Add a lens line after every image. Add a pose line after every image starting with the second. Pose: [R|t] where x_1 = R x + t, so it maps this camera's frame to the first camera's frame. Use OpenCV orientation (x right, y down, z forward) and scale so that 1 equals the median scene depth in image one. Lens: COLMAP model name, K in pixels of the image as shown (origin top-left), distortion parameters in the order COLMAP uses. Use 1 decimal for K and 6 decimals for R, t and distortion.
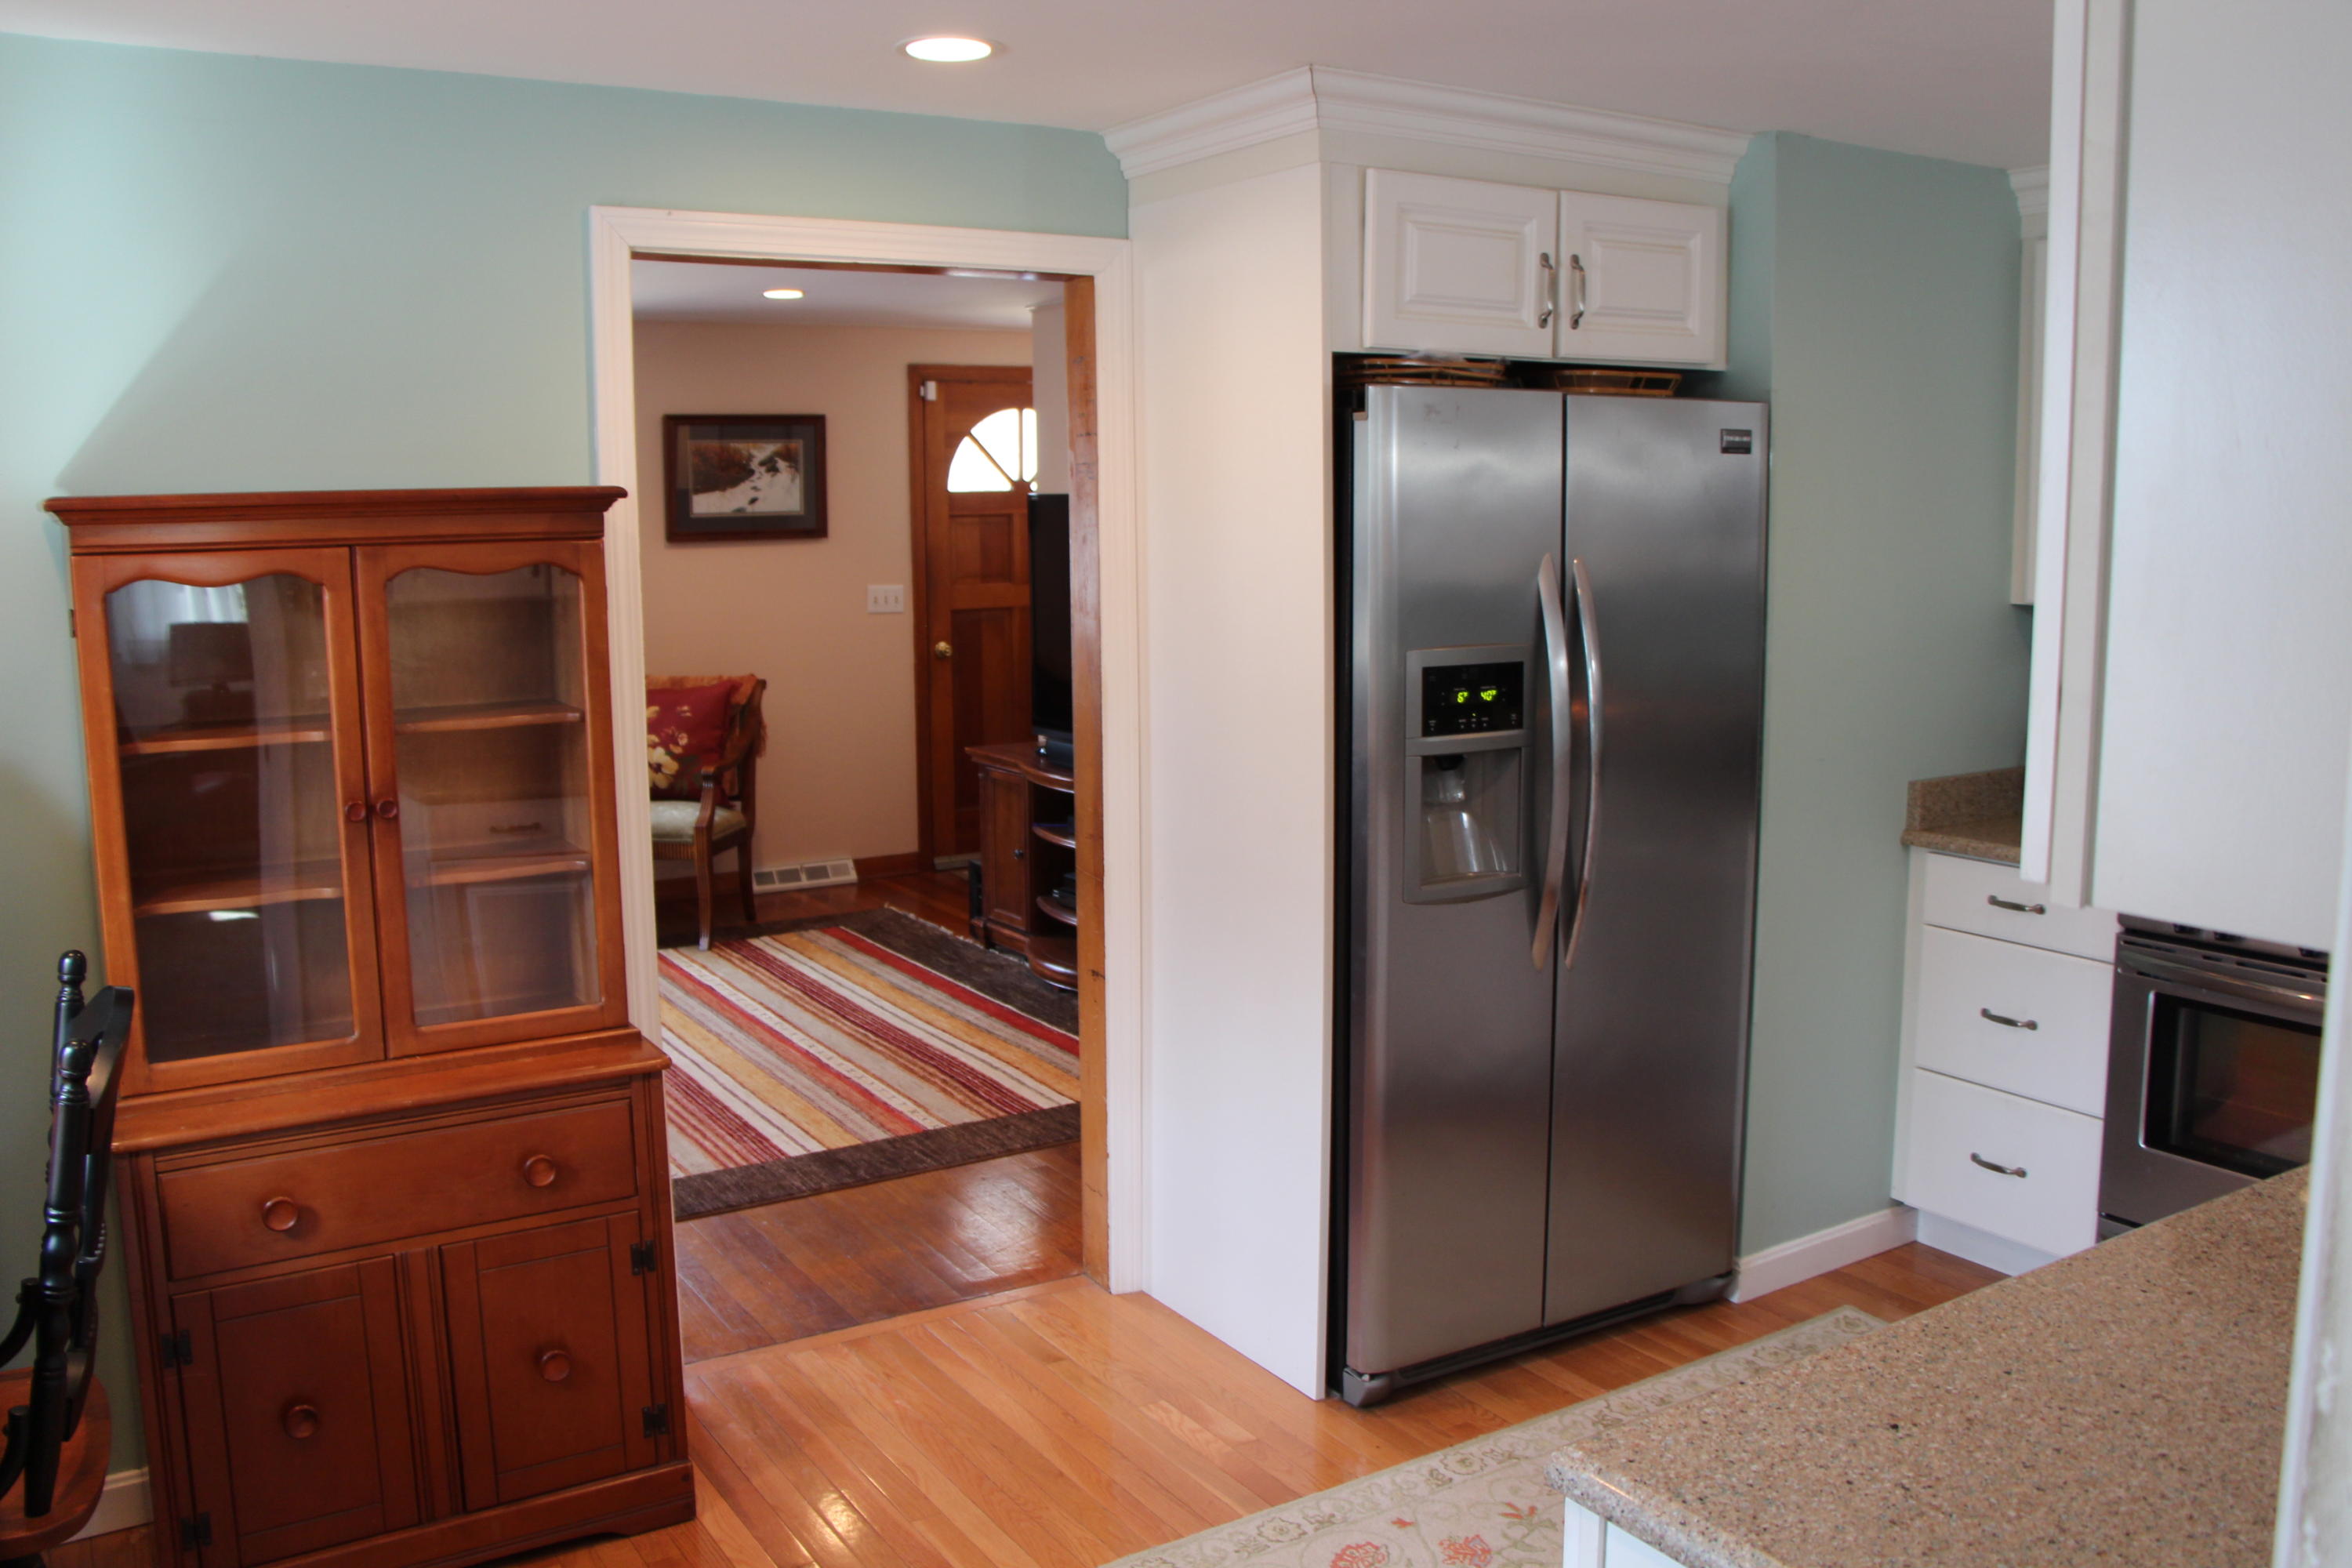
lens RADIAL K [[1945.0, 0, 1175.9], [0, 1945.0, 775.7], [0, 0, 1]] dist [-0.175721, 0.143622]
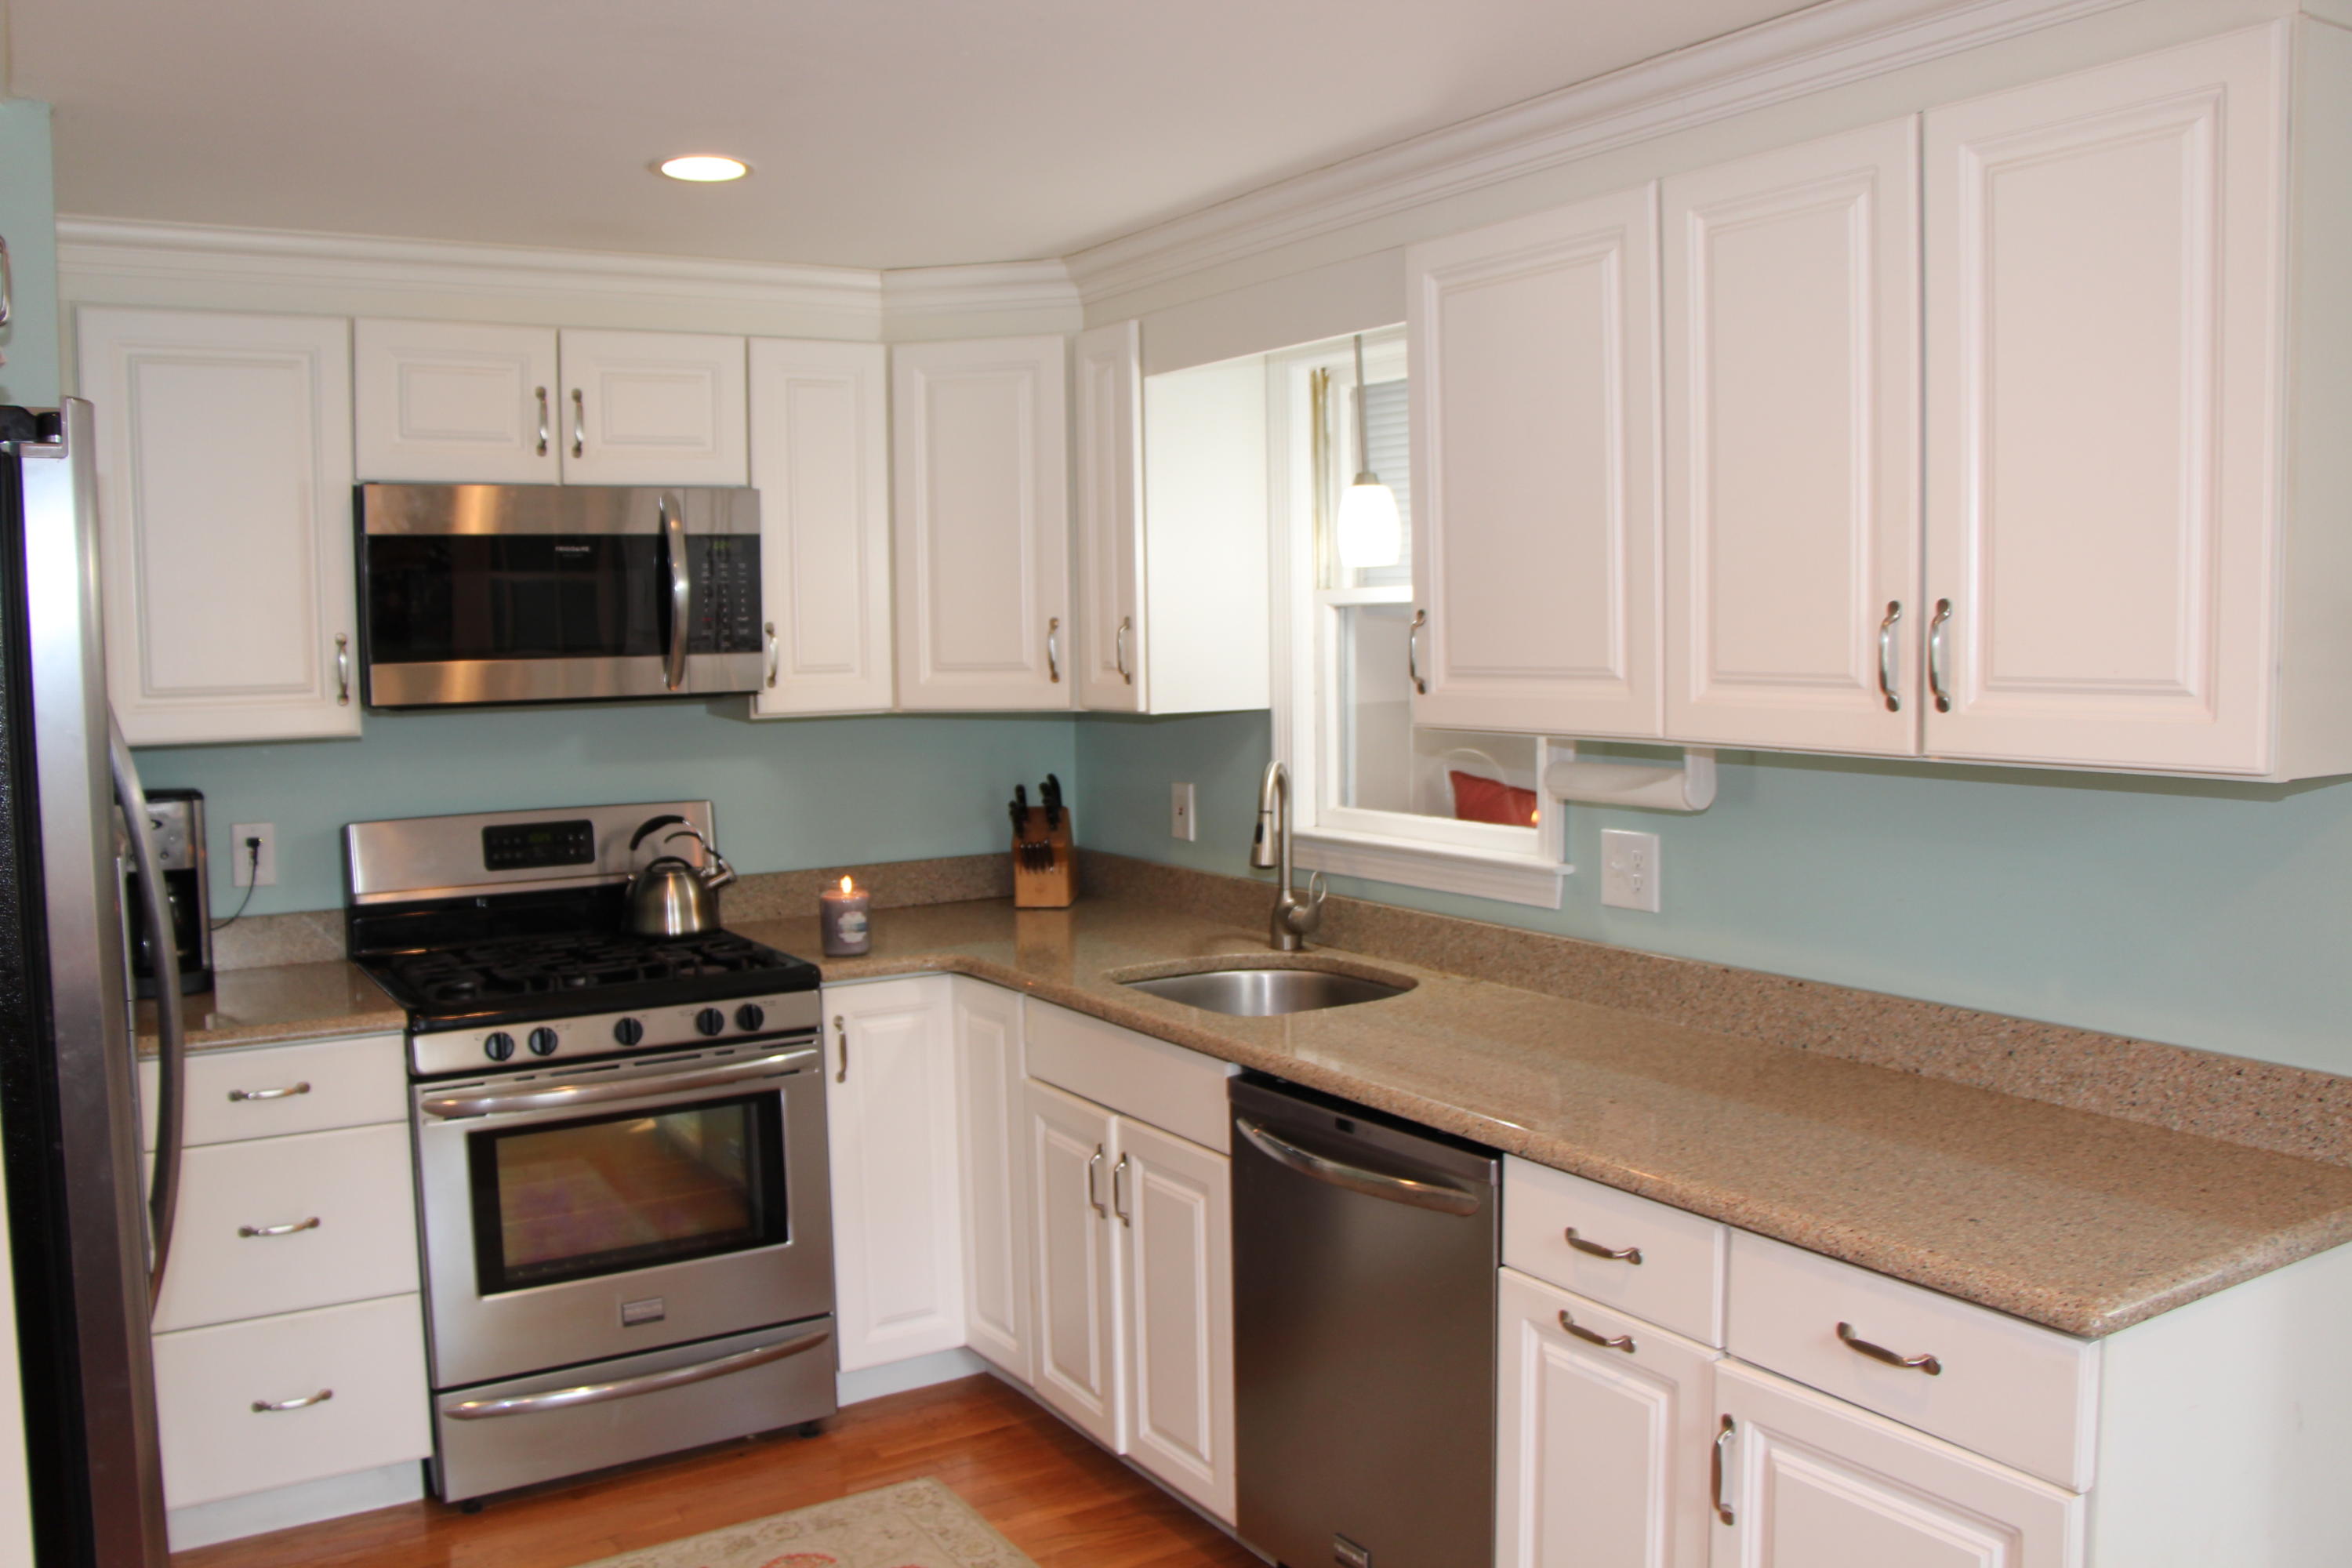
lens RADIAL K [[1945.0, 0, 1149.1], [0, 1945.0, 789.0], [0, 0, 1]] dist [-0.175721, 0.143622]
pose [[0.005405, -0.075451, 0.997135, -0.403652], [0.156228, 0.984969, 0.073684, -0.069639], [-0.987706, 0.155382, 0.017112, 0.616202]]
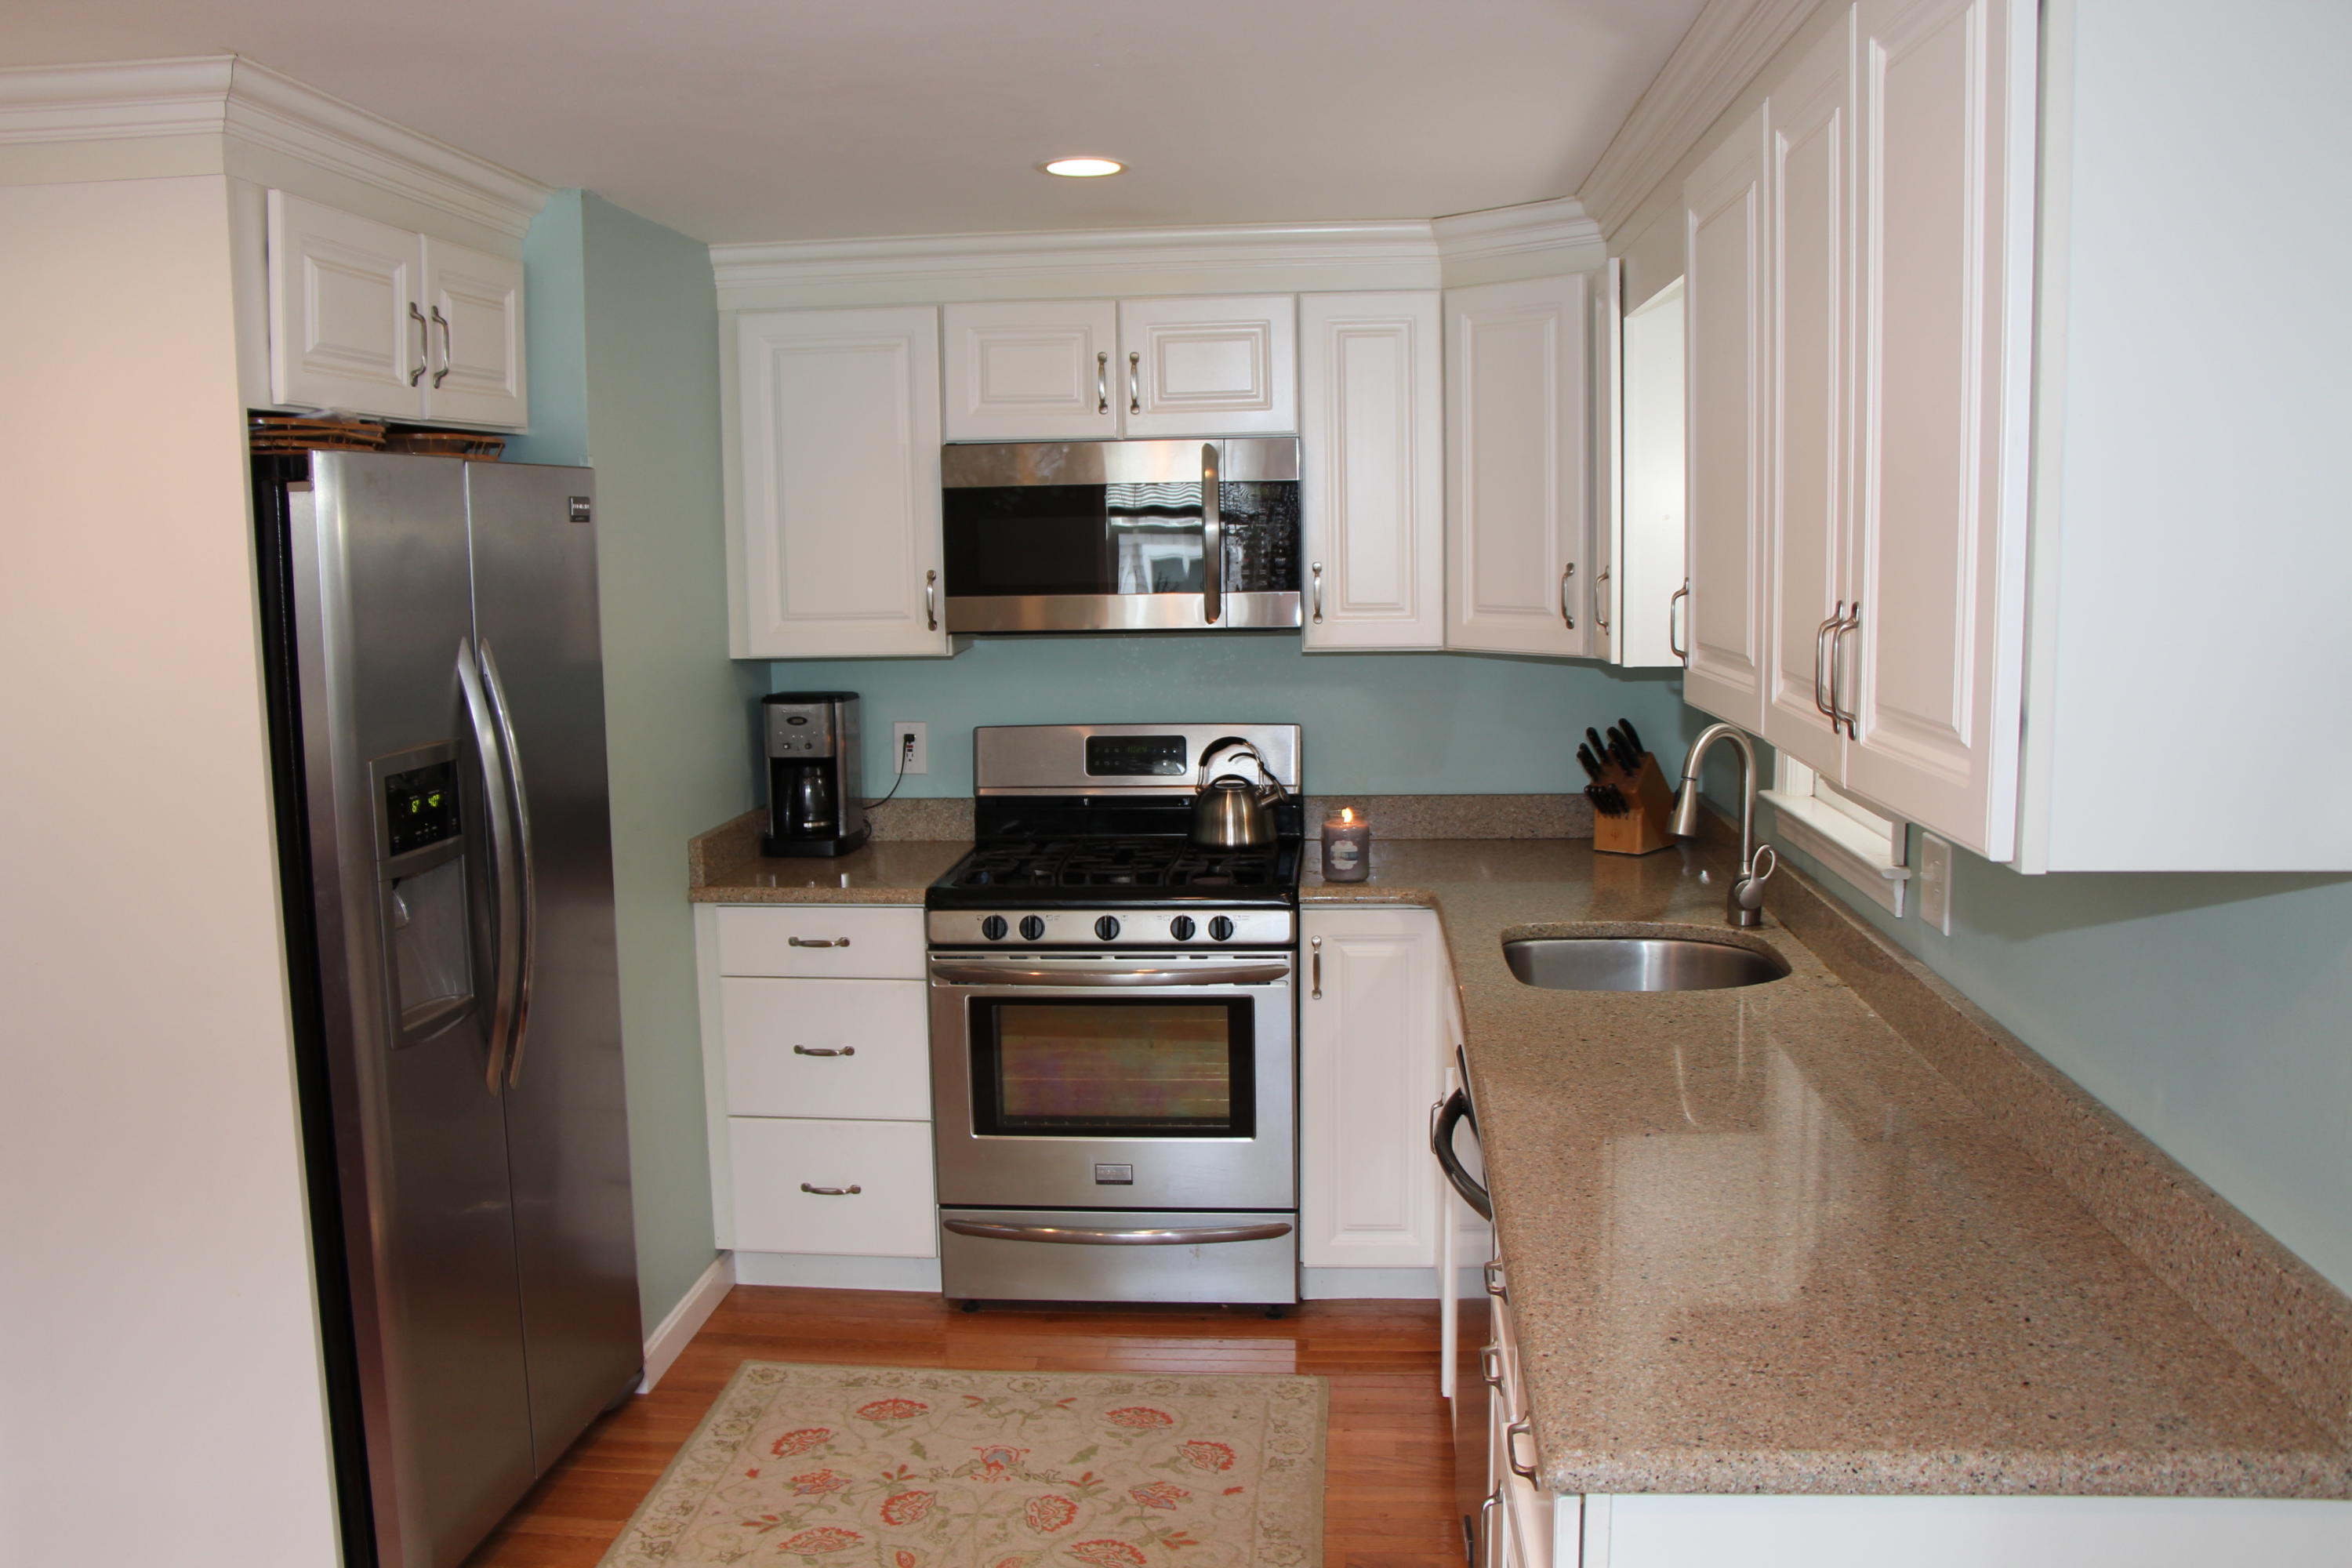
lens RADIAL K [[1945.0, 0, 1142.2], [0, 1945.0, 797.3], [0, 0, 1]] dist [-0.175721, 0.143622]
pose [[0.611935, -0.109993, 0.783222, -0.300283], [0.123478, 0.991426, 0.042759, -0.037923], [-0.781210, 0.070545, 0.620270, 0.194633]]
